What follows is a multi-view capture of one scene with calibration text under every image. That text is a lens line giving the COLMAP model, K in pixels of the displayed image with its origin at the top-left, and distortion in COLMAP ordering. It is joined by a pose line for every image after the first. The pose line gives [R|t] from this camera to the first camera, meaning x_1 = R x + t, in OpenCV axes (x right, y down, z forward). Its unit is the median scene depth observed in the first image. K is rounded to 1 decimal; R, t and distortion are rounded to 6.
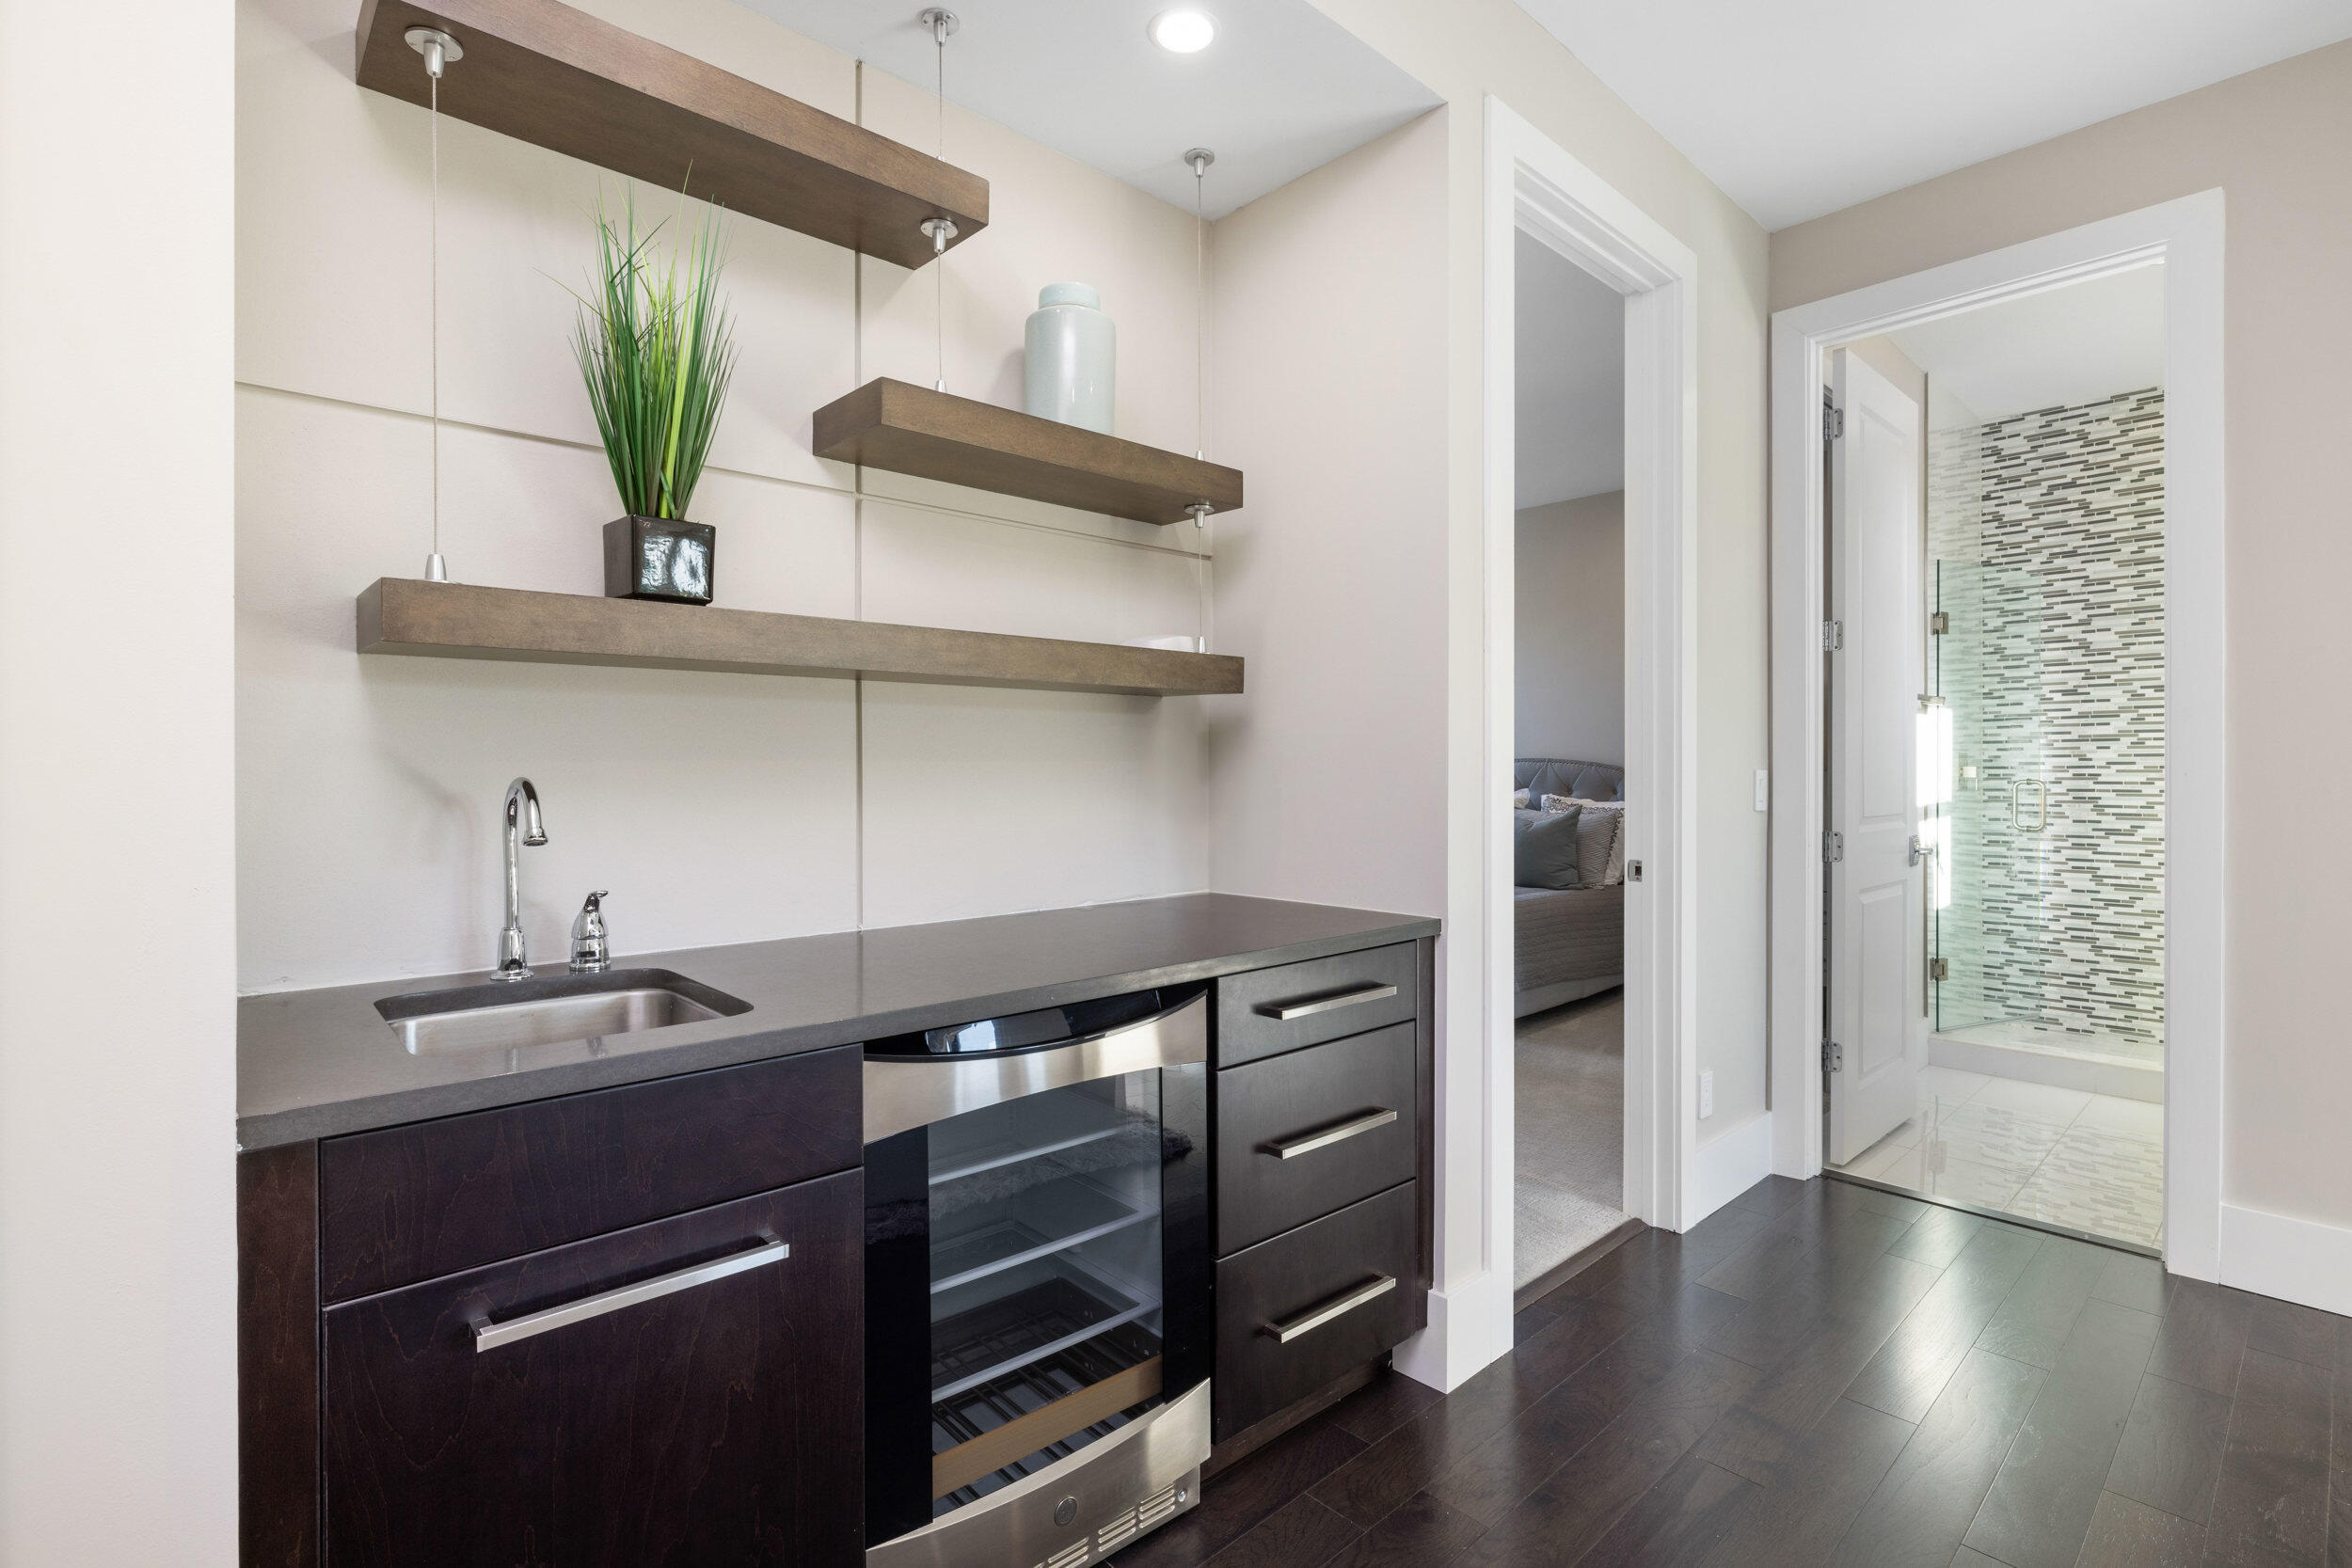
lens RADIAL K [[1100.6, 0, 1173.4], [0, 1100.6, 790.4], [0, 0, 1]] dist [-0.000489, -0.000102]
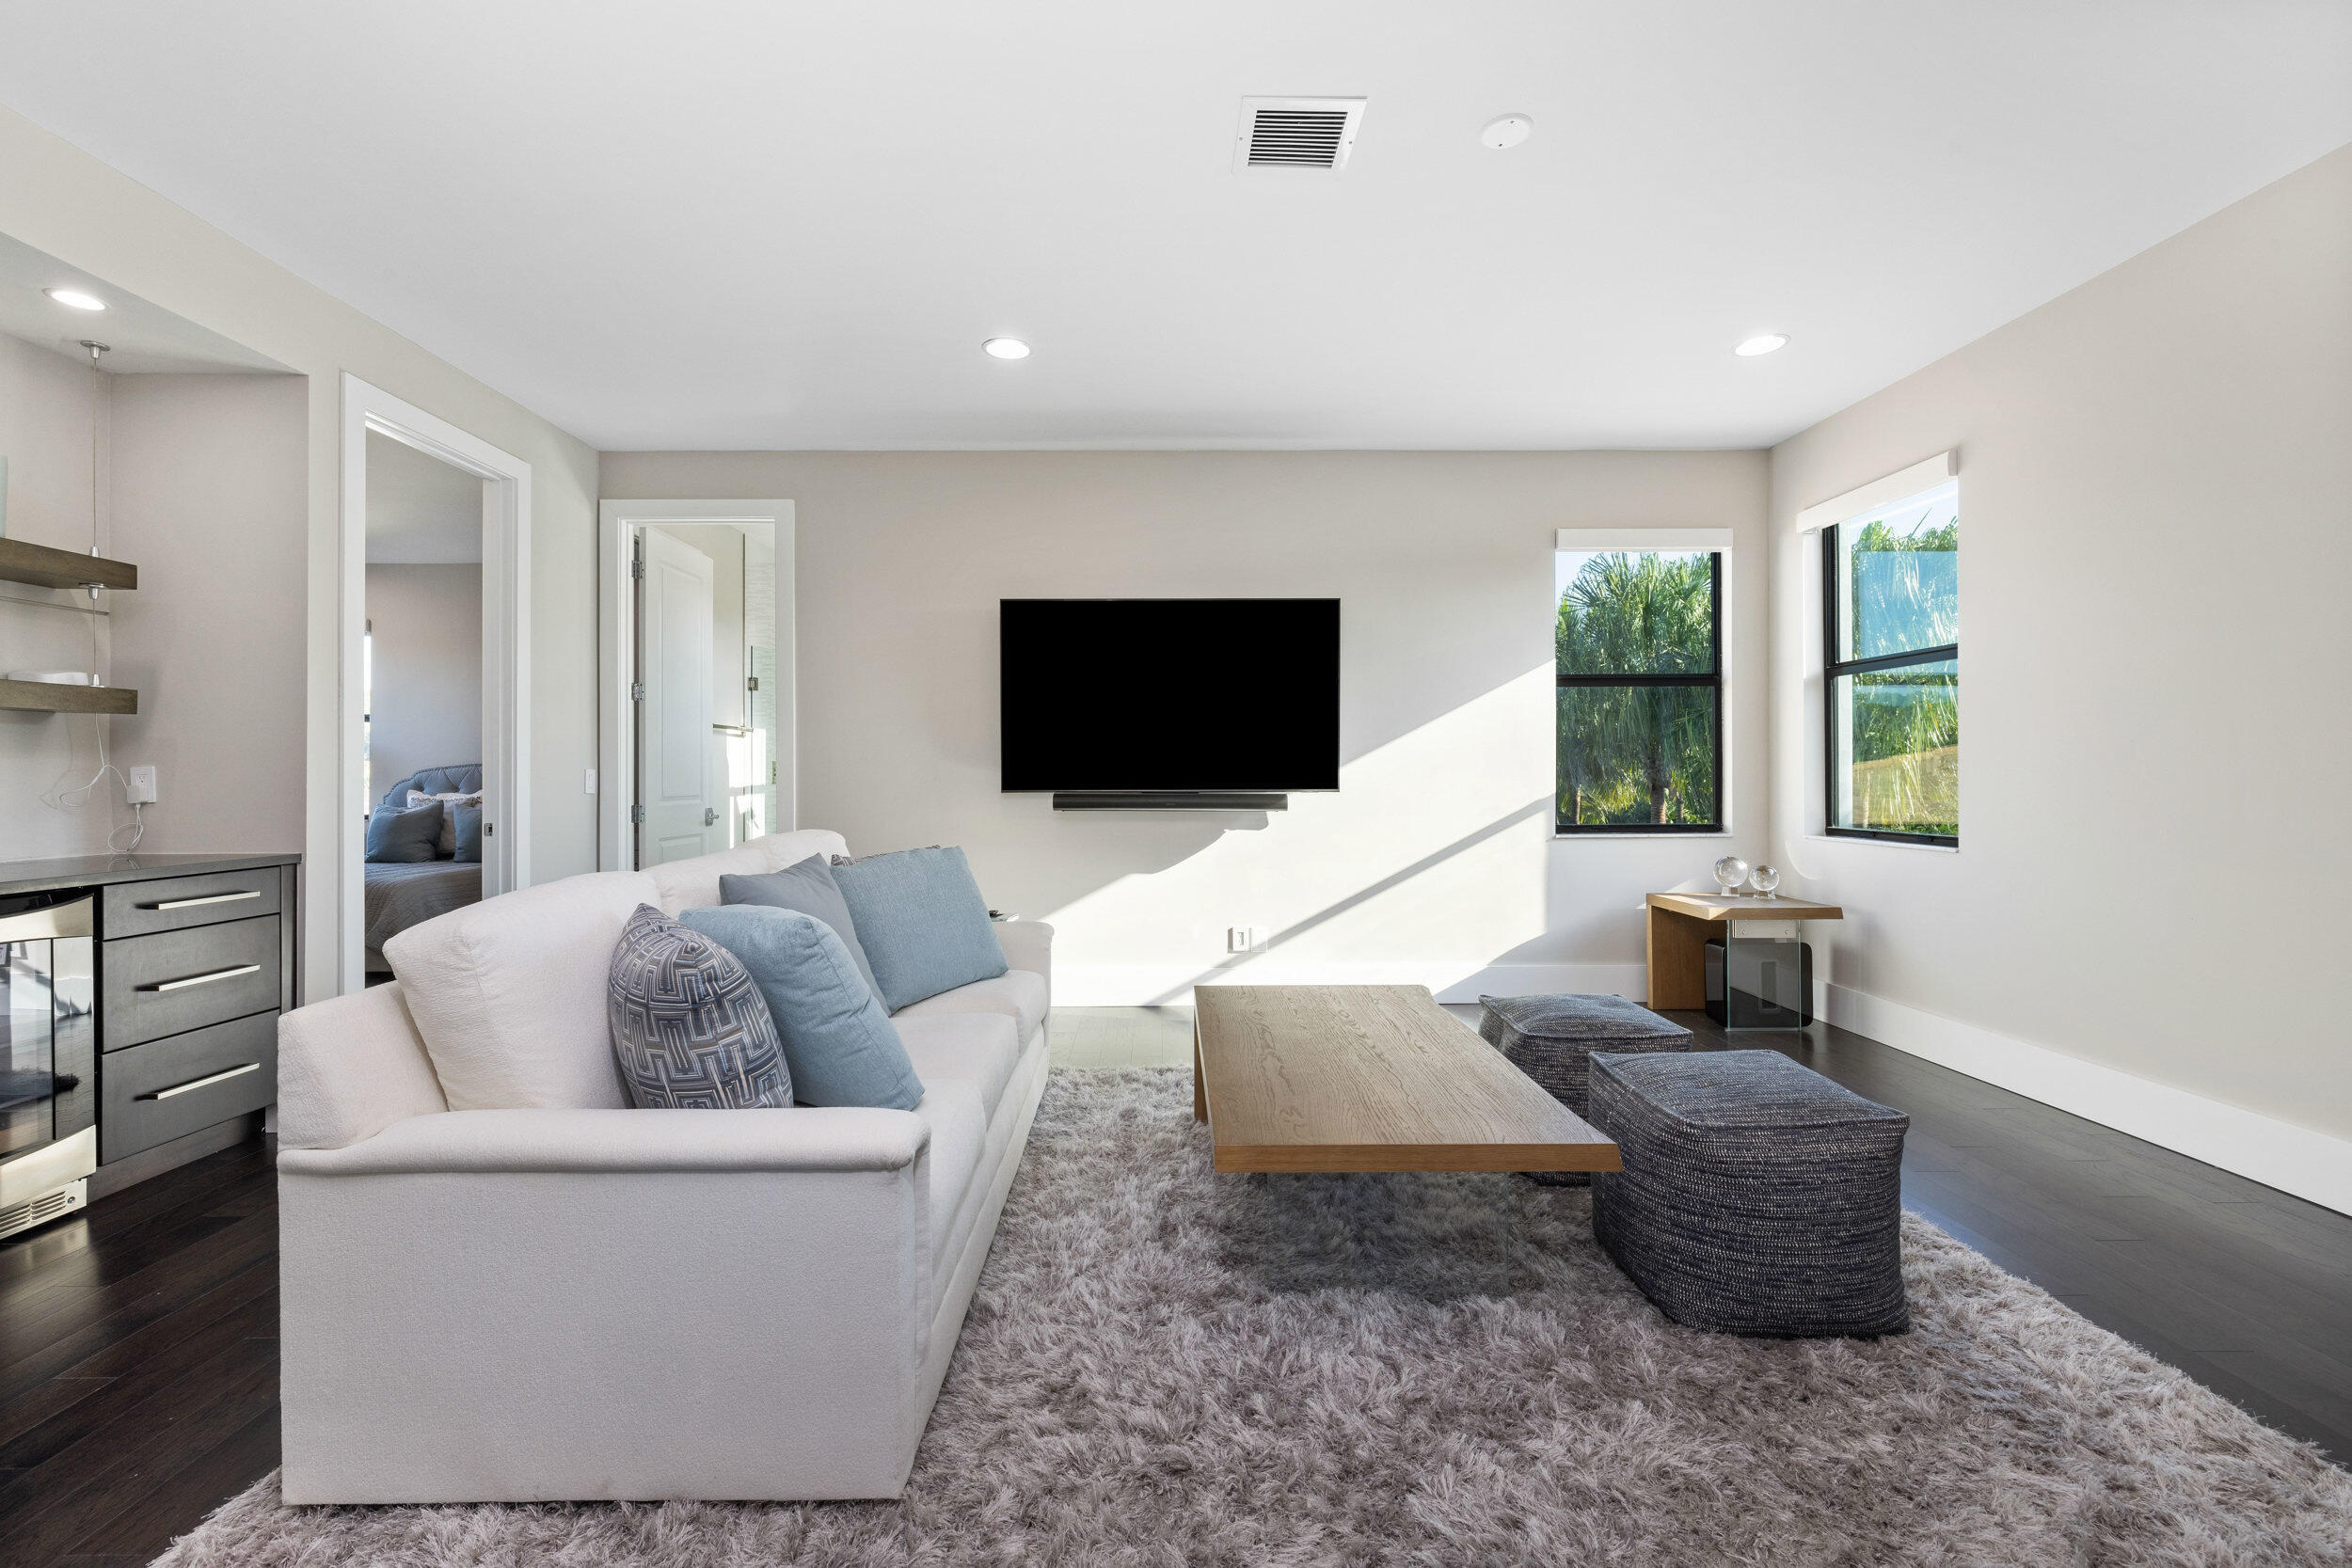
lens RADIAL K [[995.3, 0, 1170.7], [0, 995.3, 776.3], [0, 0, 1]] dist [0.000416, 0.000480]
pose [[0.677115, 0.002048, 0.735874, 0.017745], [0.010224, 0.999873, -0.012190, 0.026630], [-0.735806, 0.015778, 0.677008, -0.934894]]
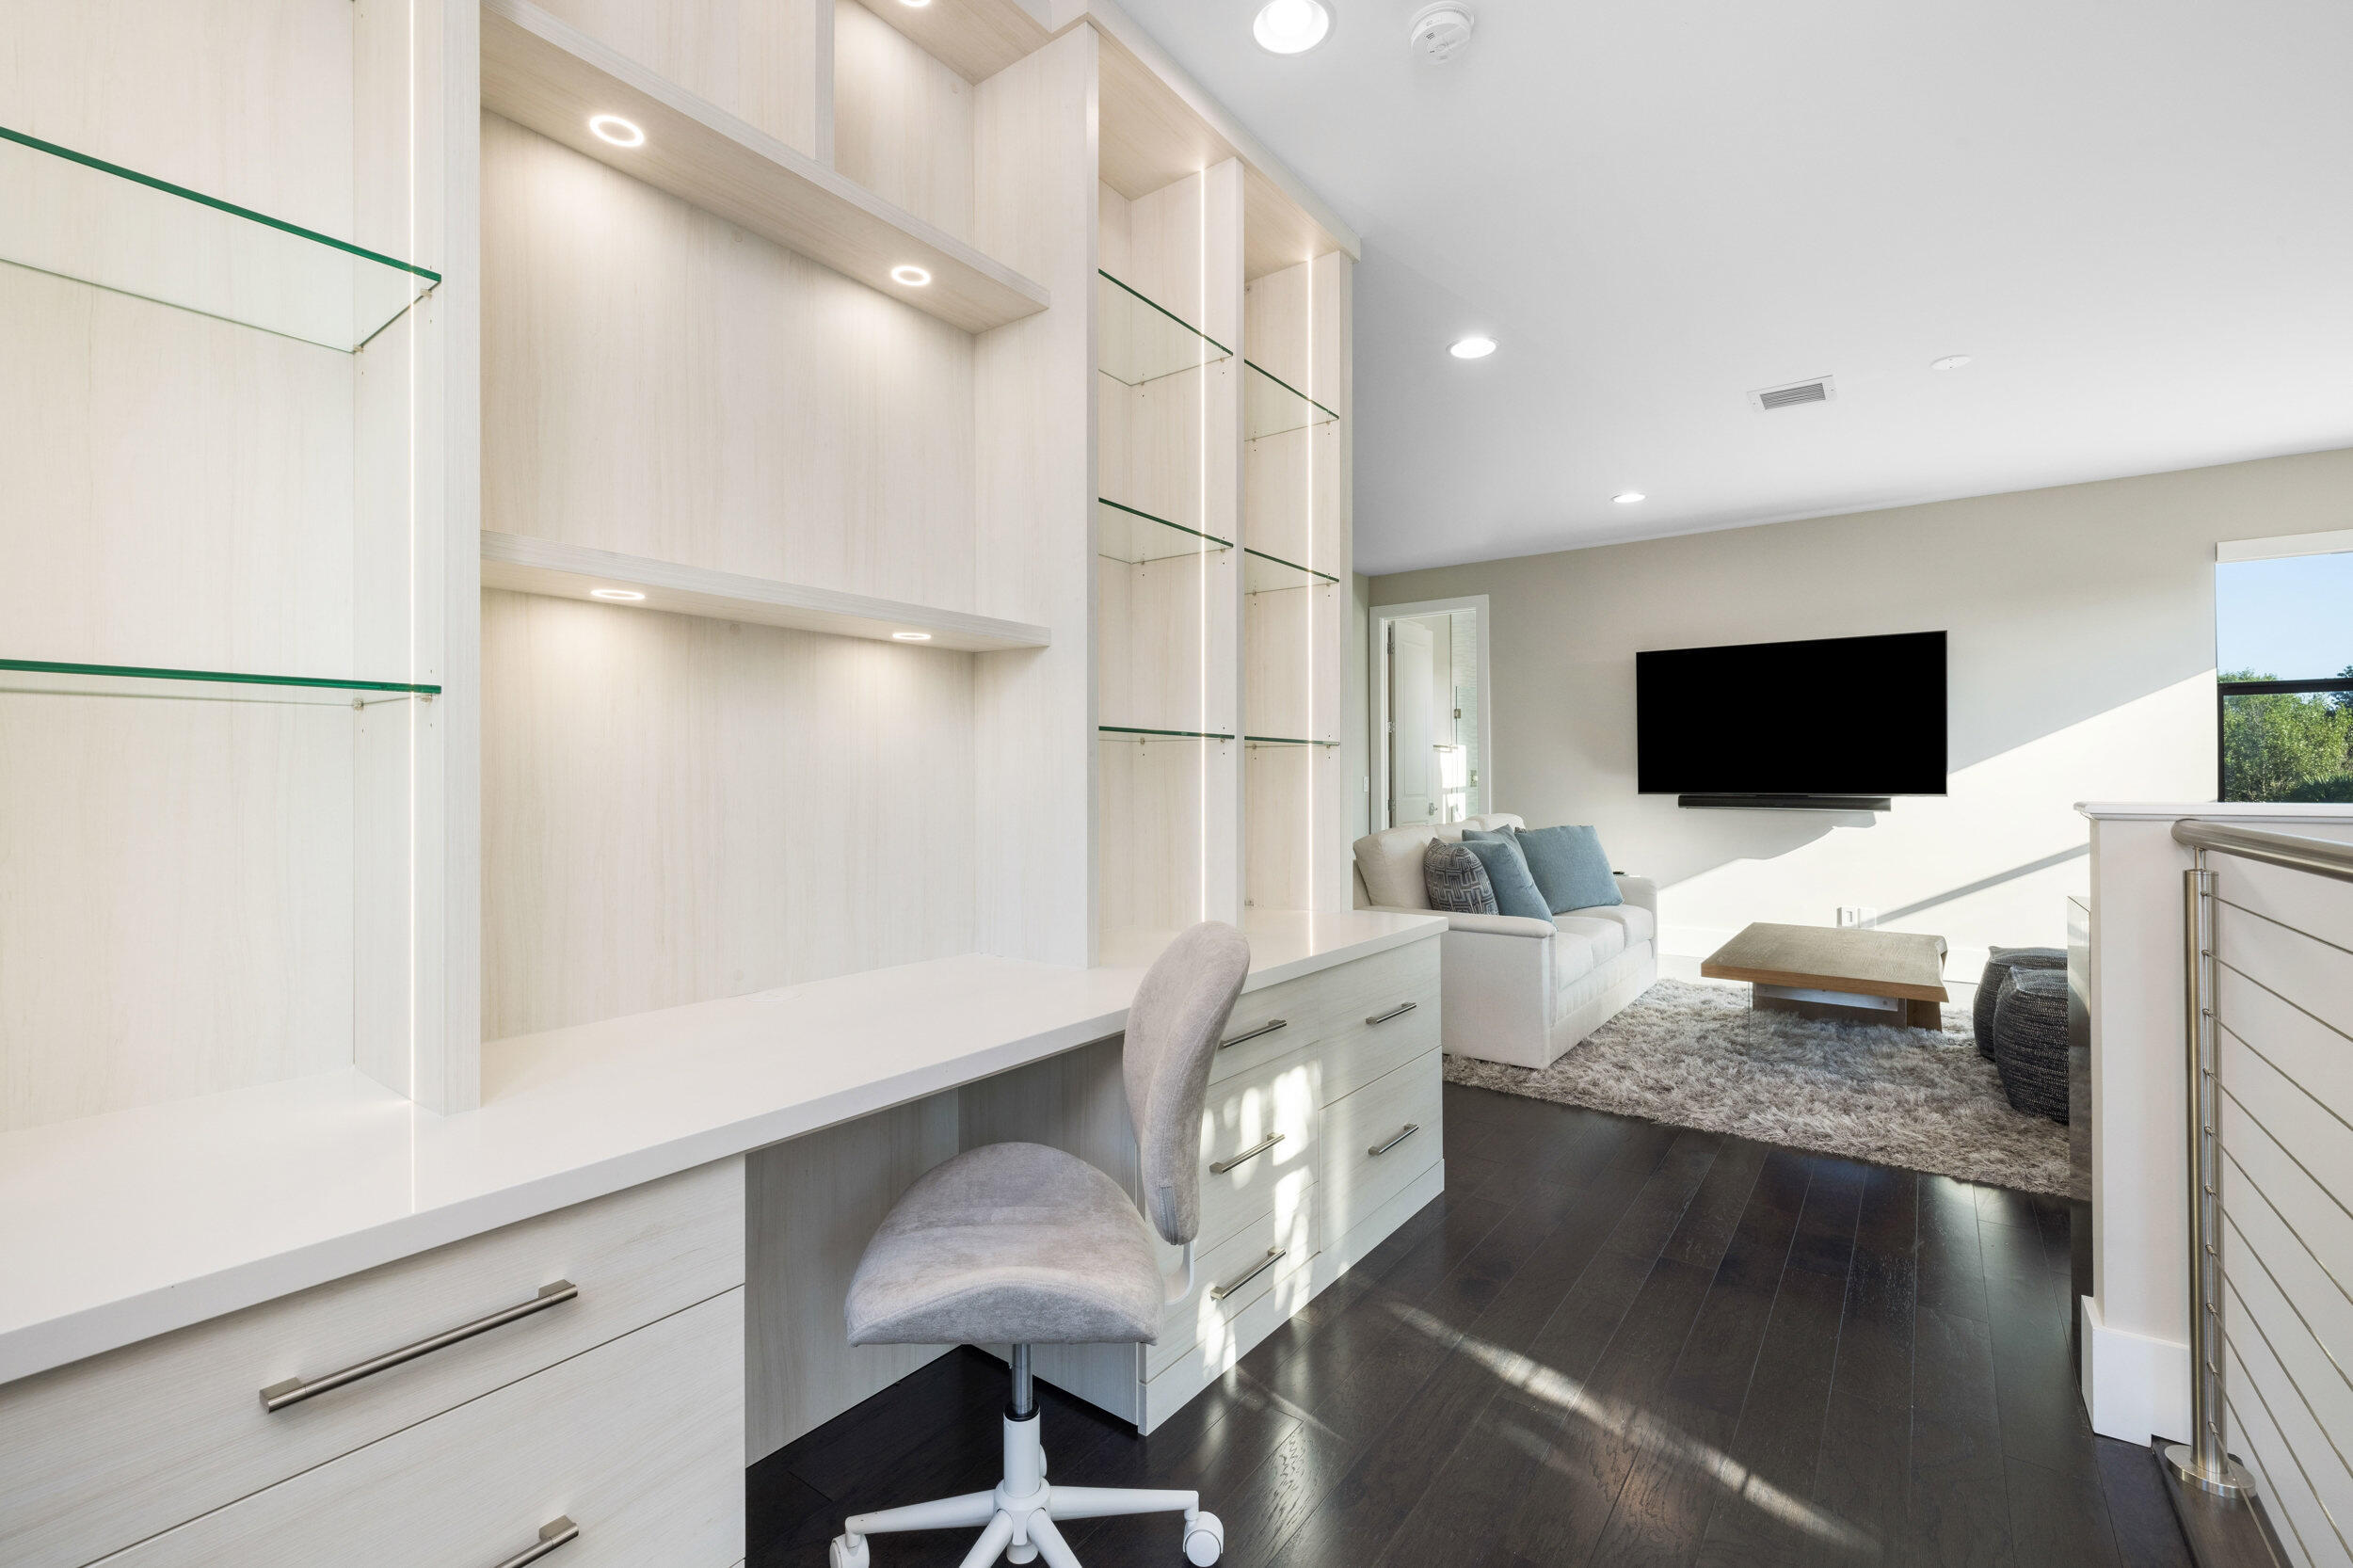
lens RADIAL K [[995.8, 0, 1171.2], [0, 995.8, 776.3], [0, 0, 1]] dist [0.000416, 0.000480]
pose [[0.986110, 0.004457, 0.166036, -0.456284], [-0.001659, 0.999854, -0.016986, 0.031641], [-0.166087, 0.016475, 0.985973, -1.803148]]
